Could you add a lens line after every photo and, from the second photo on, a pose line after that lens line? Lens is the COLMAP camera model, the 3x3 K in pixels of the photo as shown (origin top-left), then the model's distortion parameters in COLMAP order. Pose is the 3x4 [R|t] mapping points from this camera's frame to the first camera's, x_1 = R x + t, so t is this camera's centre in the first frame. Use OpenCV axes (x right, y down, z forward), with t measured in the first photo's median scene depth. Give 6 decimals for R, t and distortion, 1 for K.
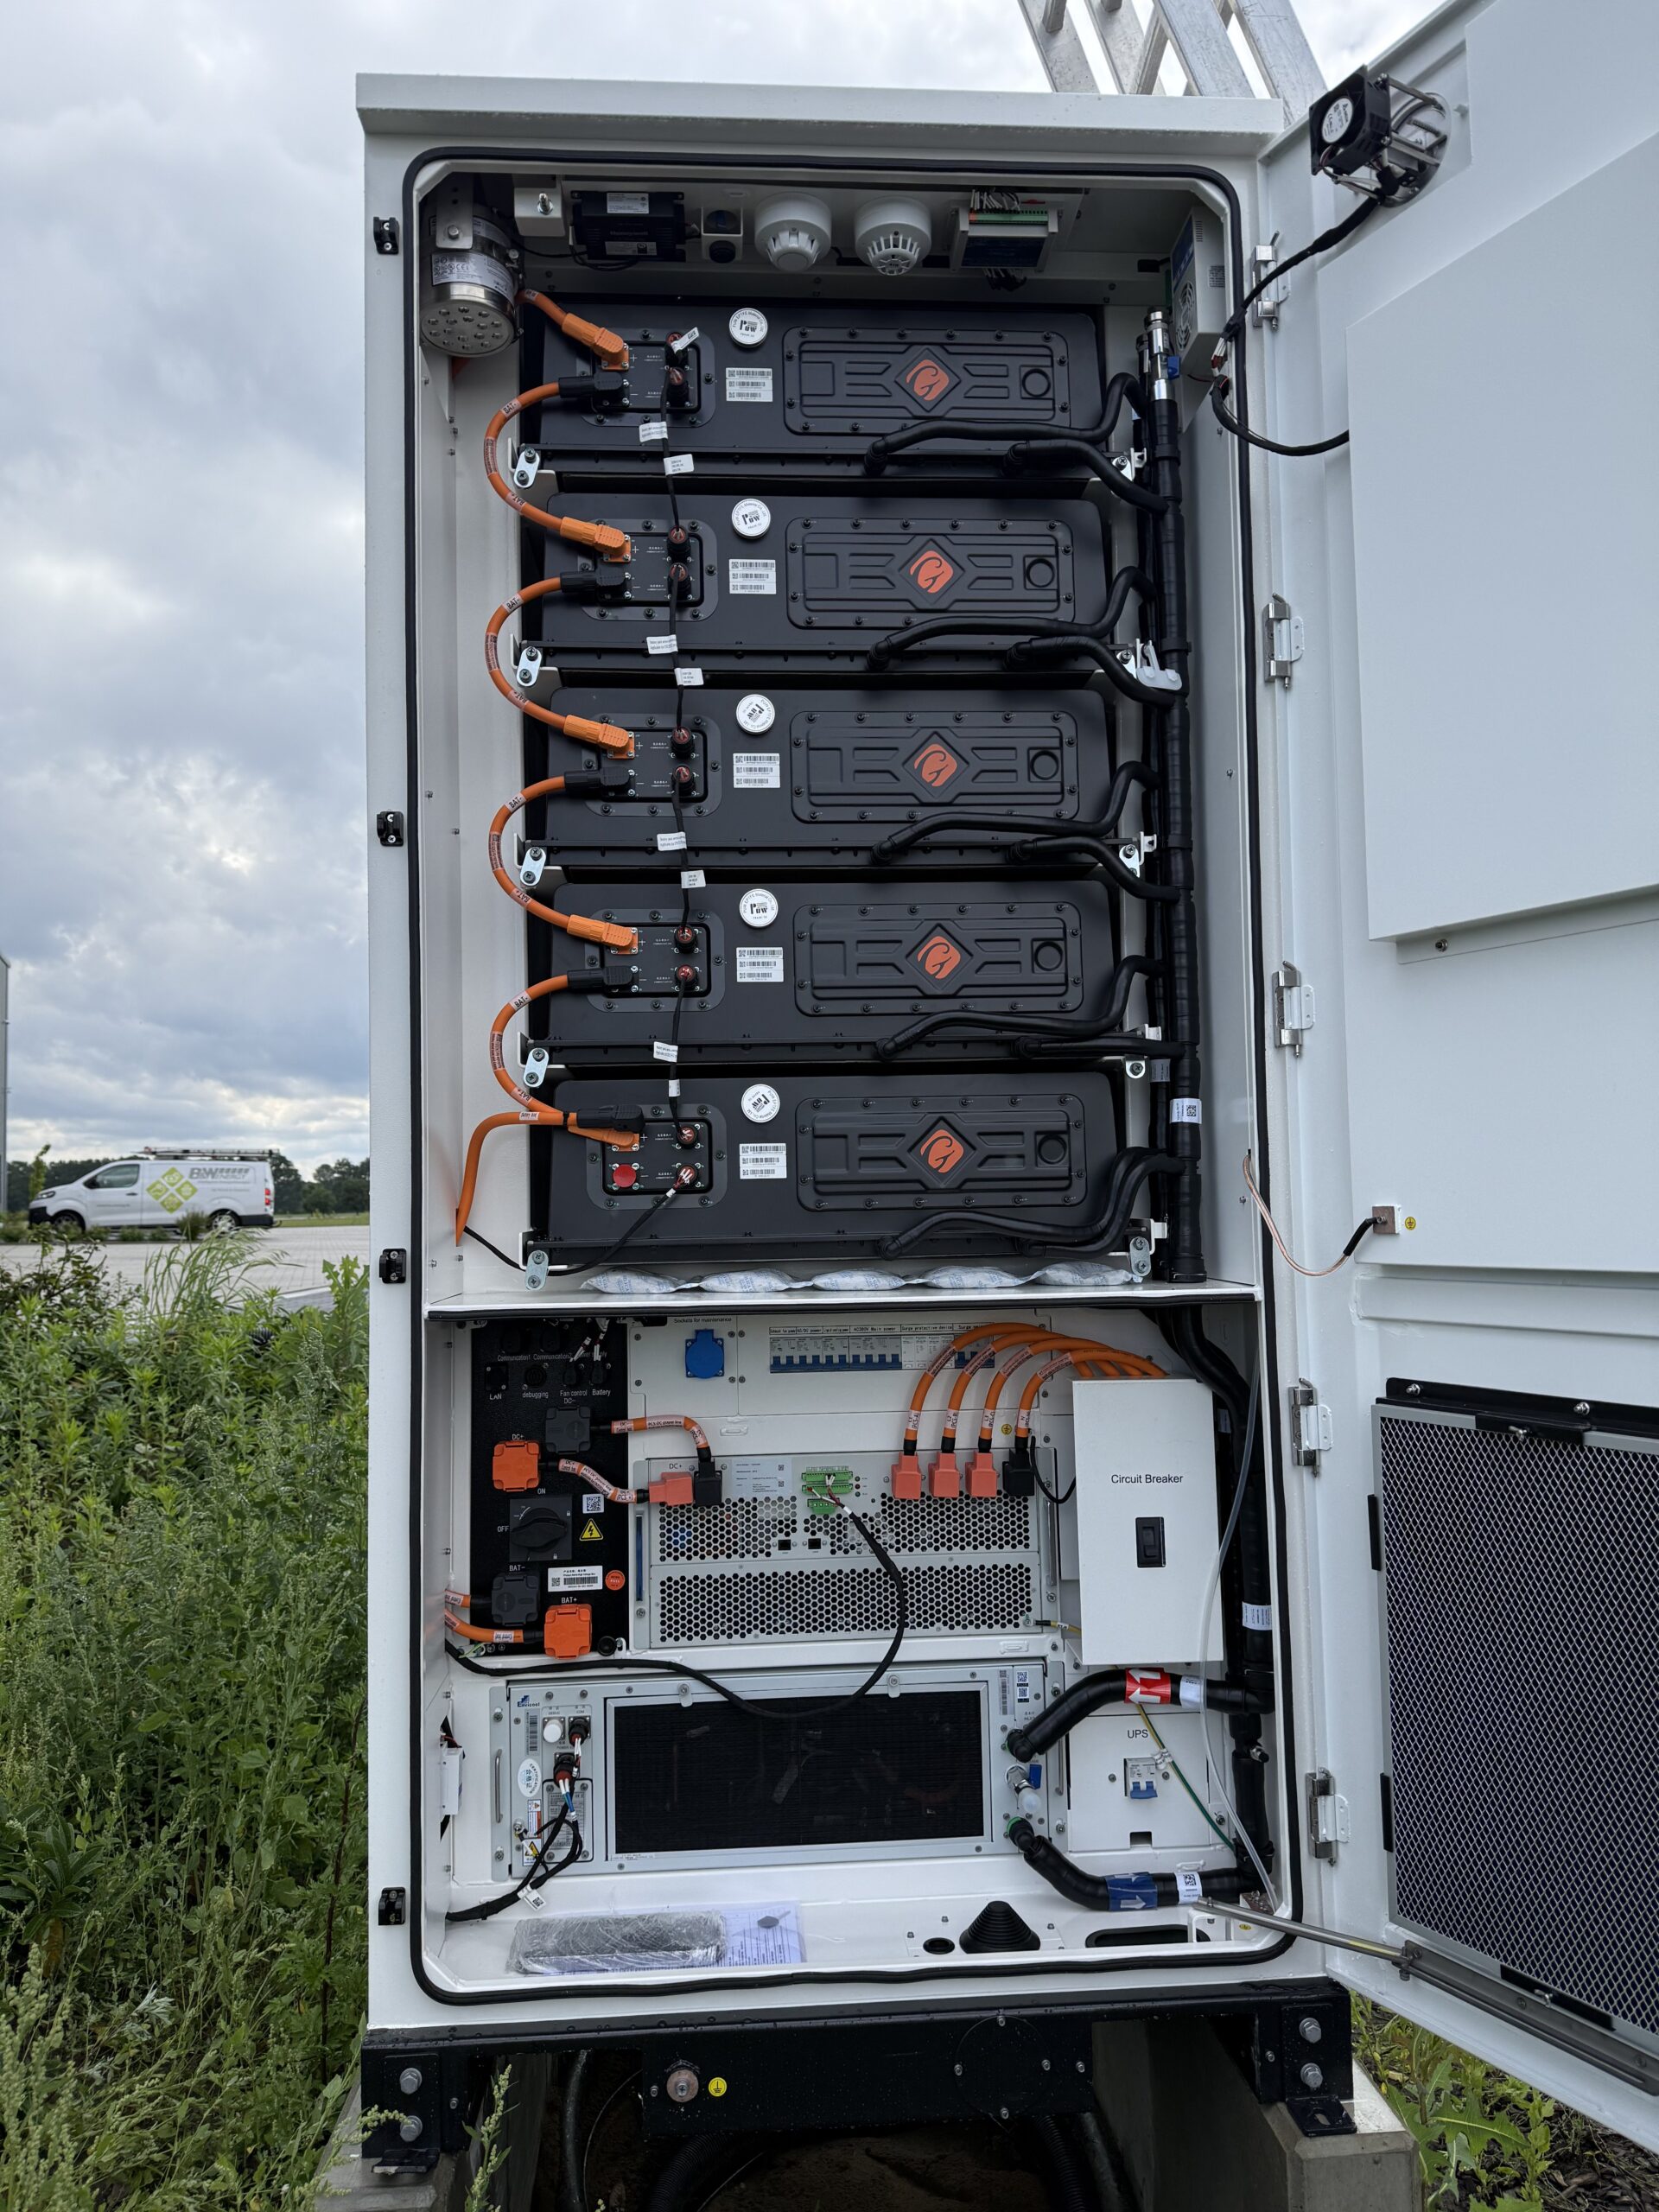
lens RADIAL K [[1552.3, 0, 829.5], [0, 1552.3, 1106.0], [0, 0, 1]] dist [-0.002286, -0.000888]
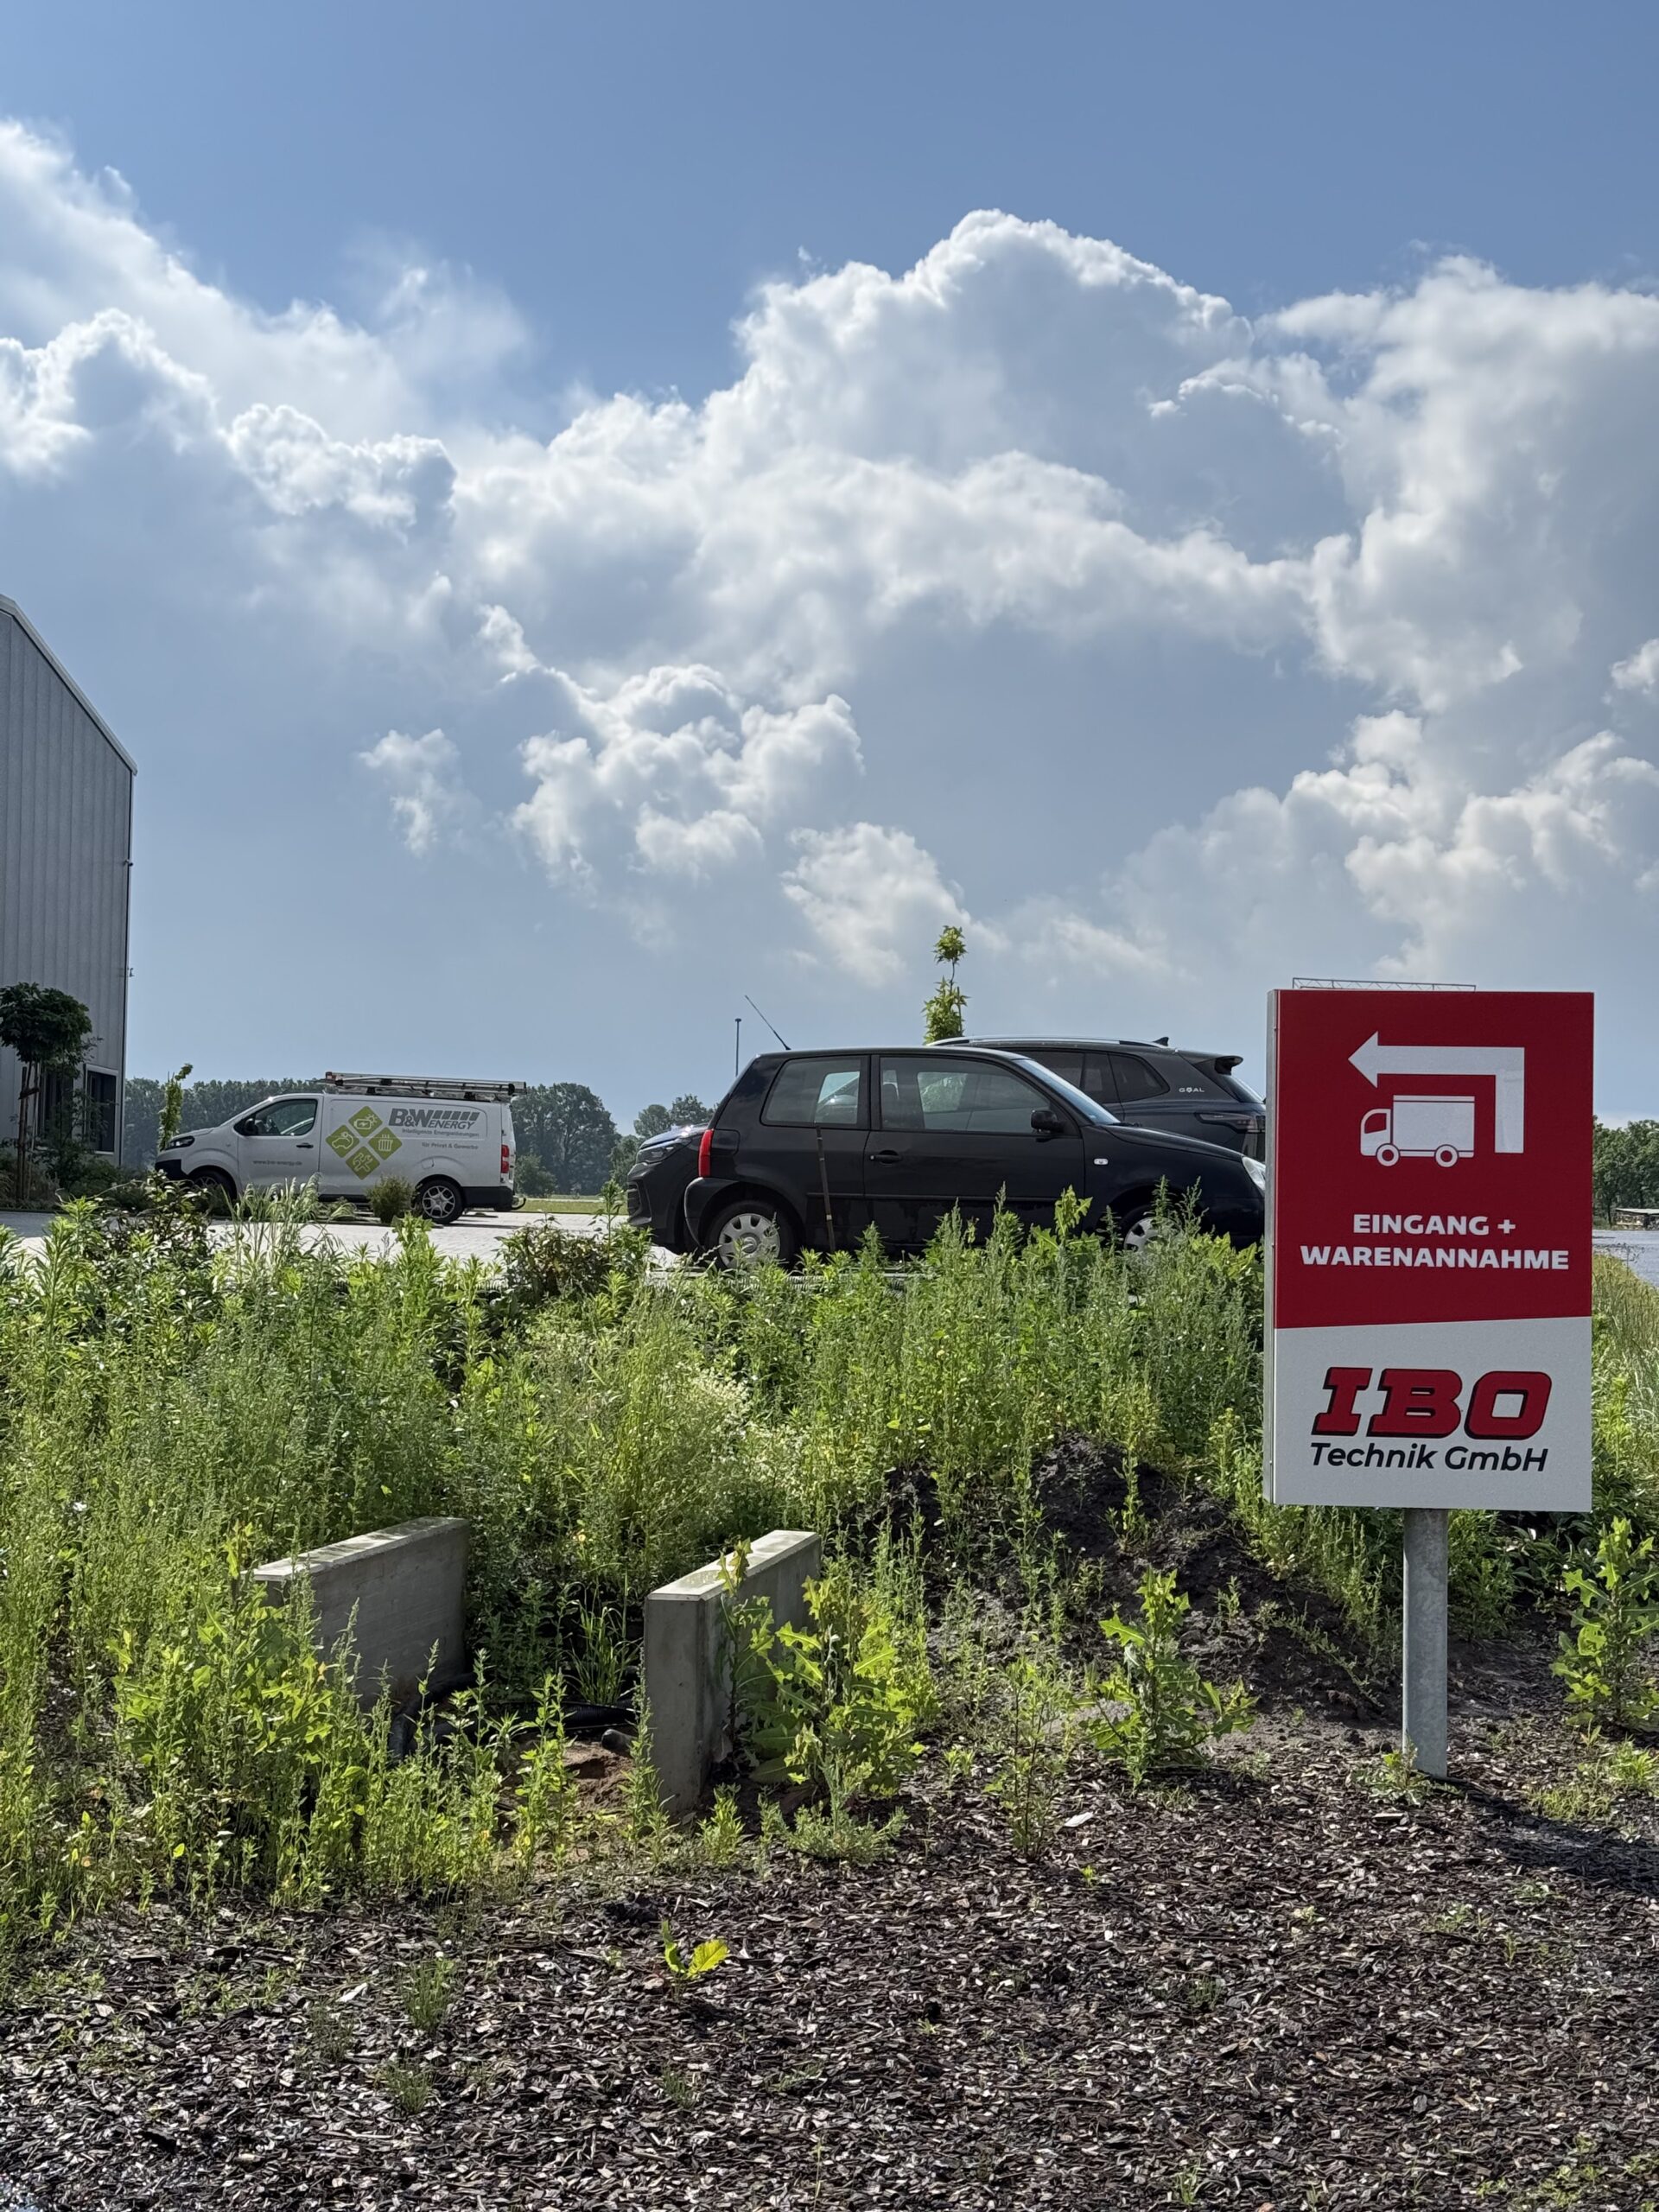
lens RADIAL K [[3094.6, 0, 829.5], [0, 3094.6, 1106.0], [0, 0, 1]] dist [0.028394, 0.026585]
pose [[0.964777, 0.034887, -0.260747, 0.084970], [-0.026707, 0.999036, 0.034848, -0.009161], [0.261711, -0.026656, 0.964778, -0.160558]]
